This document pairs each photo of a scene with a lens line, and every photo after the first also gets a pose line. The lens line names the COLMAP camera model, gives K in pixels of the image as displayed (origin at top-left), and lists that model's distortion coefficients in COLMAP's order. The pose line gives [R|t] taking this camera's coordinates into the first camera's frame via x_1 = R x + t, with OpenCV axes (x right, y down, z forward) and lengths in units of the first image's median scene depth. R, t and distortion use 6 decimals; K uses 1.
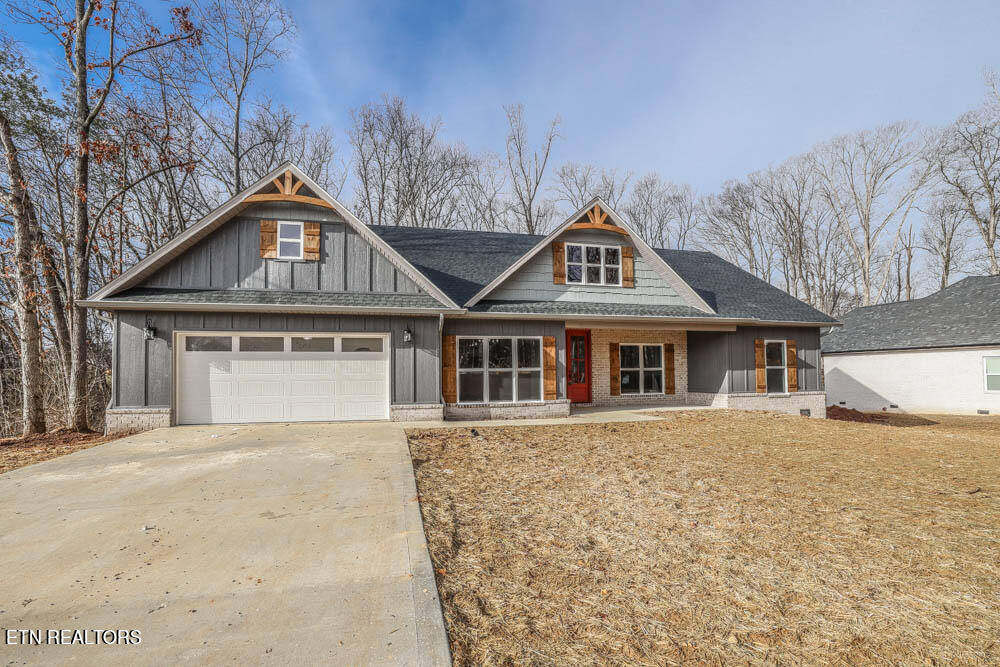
lens RADIAL K [[442.1, 0, 480.3], [0, 442.1, 359.0], [0, 0, 1]] dist [-0.047804, 0.018345]
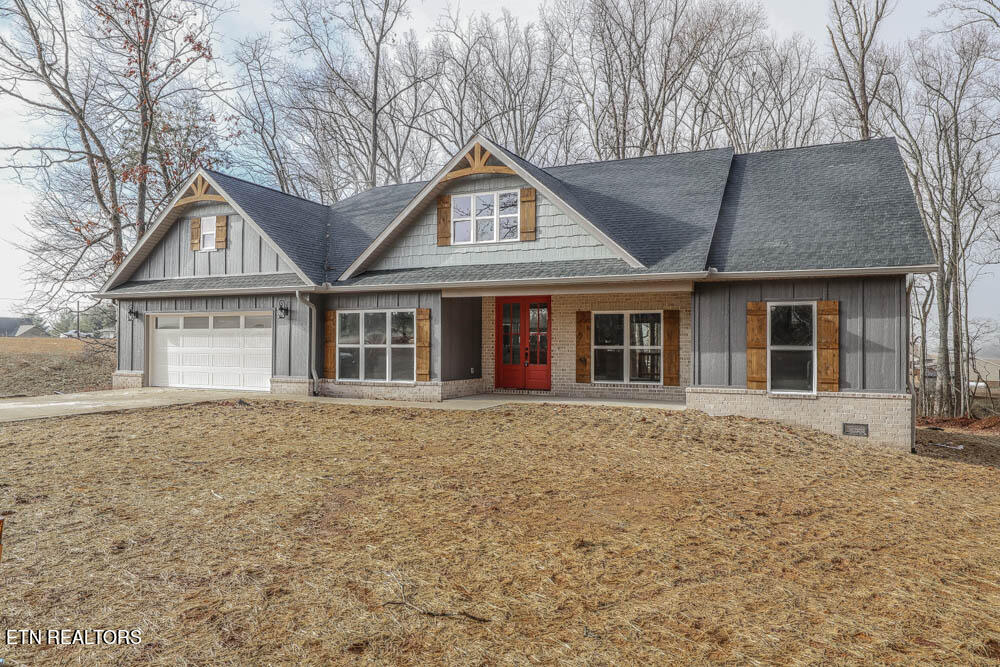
lens RADIAL K [[679.6, 0, 505.2], [0, 679.6, 335.4], [0, 0, 1]] dist [0.001284, 0.000457]
pose [[0.792699, 0.002098, -0.609609, 1.097847], [0.005789, 0.999923, 0.010970, -0.011659], [0.609585, -0.012225, 0.792626, 0.032753]]
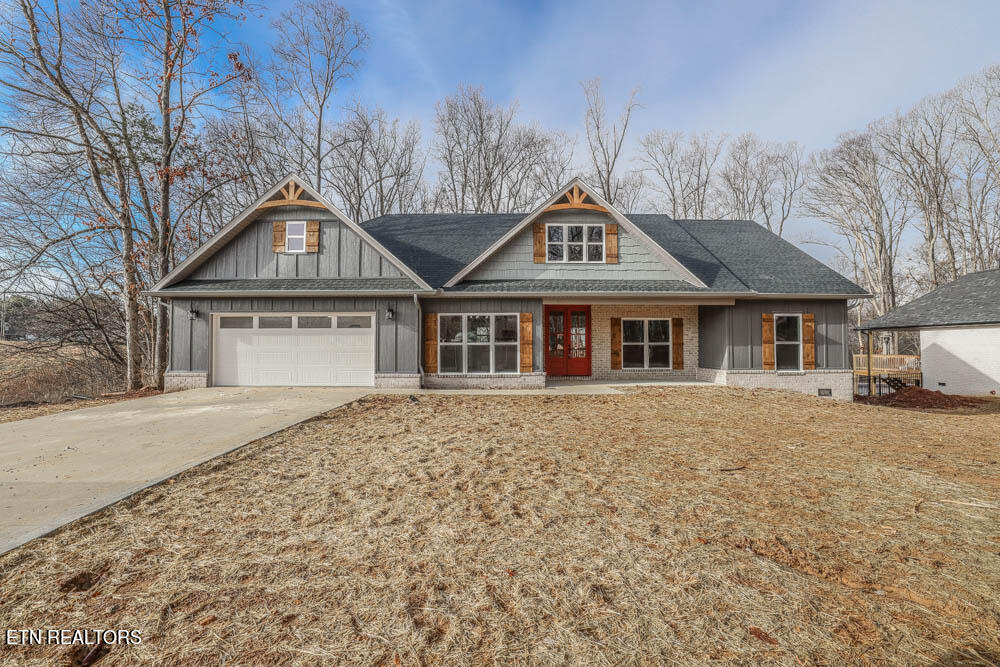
lens RADIAL K [[434.3, 0, 498.3], [0, 434.3, 334.9], [0, 0, 1]] dist [-0.047553, 0.017099]
pose [[0.976157, 0.000865, -0.217062, 0.316926], [0.000682, 0.999975, 0.007055, -0.005465], [0.217063, -0.007035, 0.976132, -0.039249]]
